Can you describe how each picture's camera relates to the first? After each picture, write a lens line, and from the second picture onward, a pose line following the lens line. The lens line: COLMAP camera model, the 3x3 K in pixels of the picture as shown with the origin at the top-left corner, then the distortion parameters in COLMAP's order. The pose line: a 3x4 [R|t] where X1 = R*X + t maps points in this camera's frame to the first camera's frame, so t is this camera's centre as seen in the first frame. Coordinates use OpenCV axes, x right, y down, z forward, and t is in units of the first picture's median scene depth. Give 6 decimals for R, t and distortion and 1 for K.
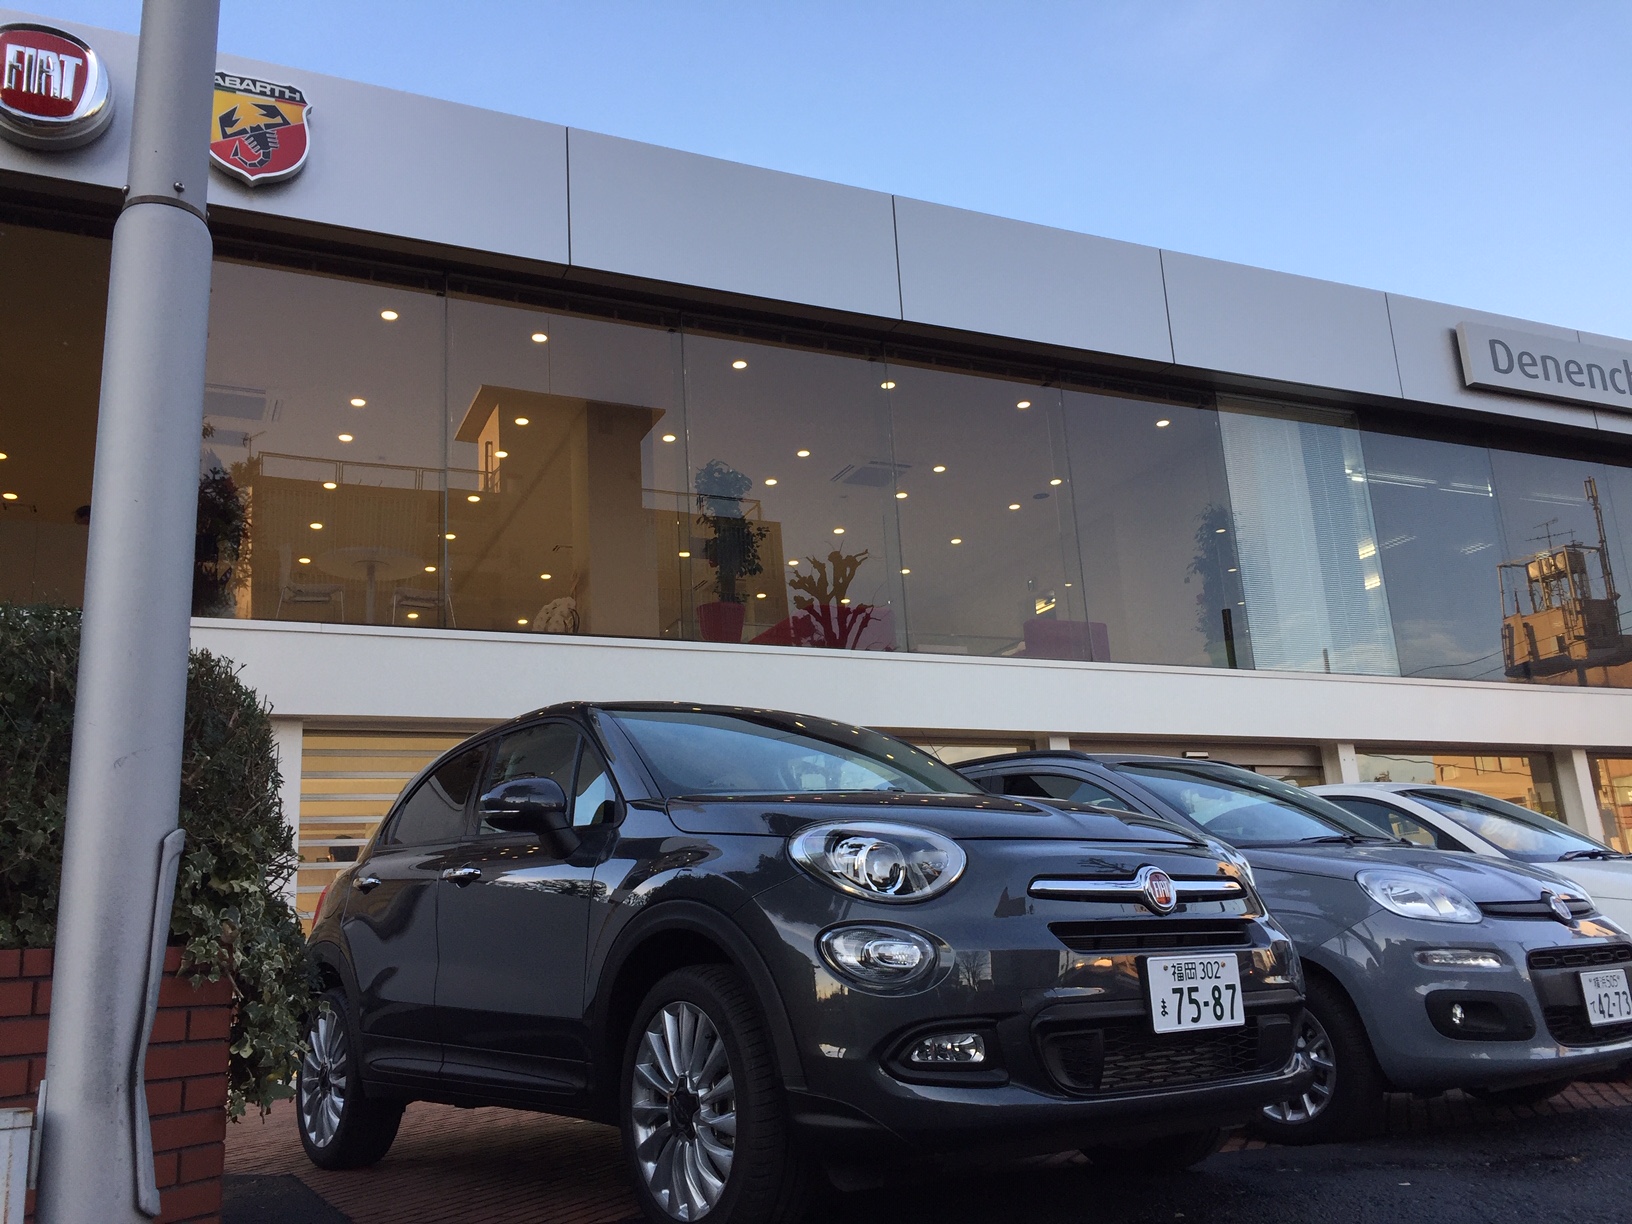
lens RADIAL K [[1389.0, 0, 816.4], [0, 1389.0, 578.7], [0, 0, 1]] dist [0.061964, 0.002055]
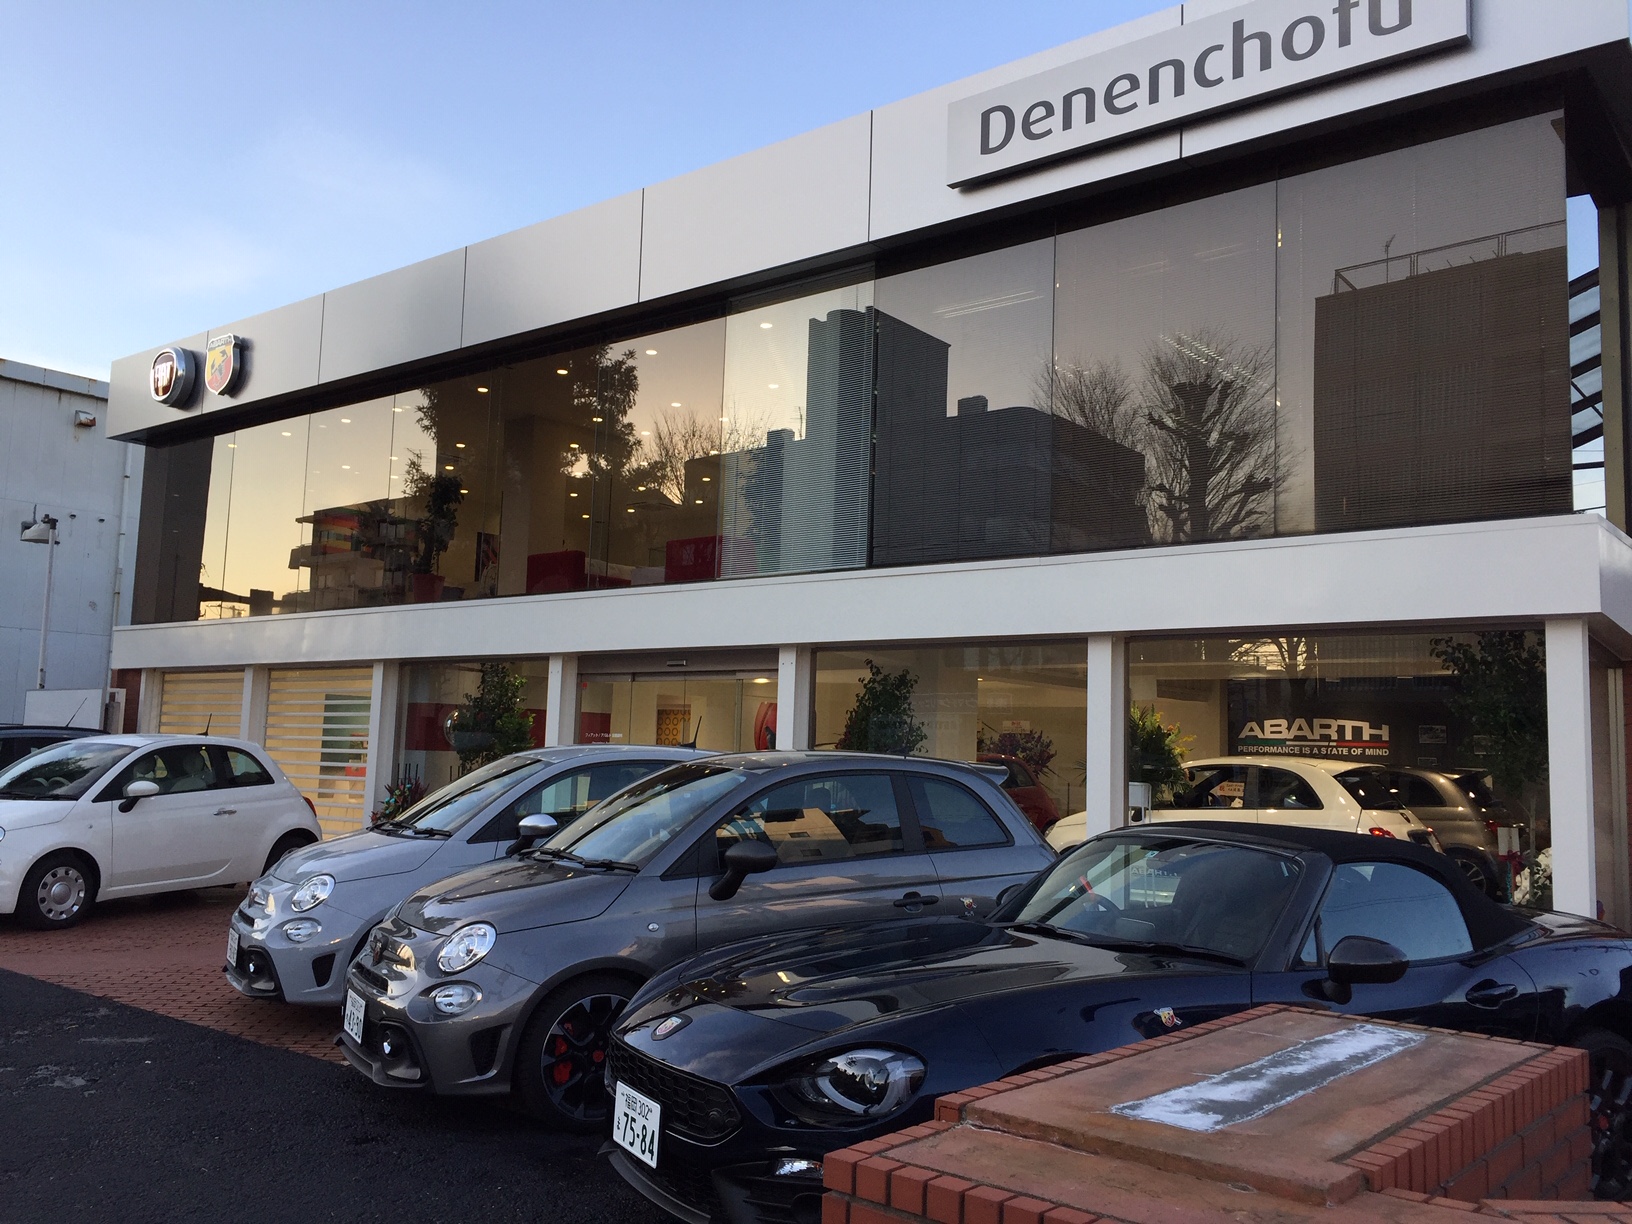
lens RADIAL K [[1389.0, 0, 816.4], [0, 1389.0, 578.7], [0, 0, 1]] dist [0.061964, 0.002055]
pose [[0.430000, -0.066106, -0.900405, 1.092488], [0.159032, 0.987267, 0.003465, 0.063371], [0.888712, -0.144683, 0.435038, 0.544114]]
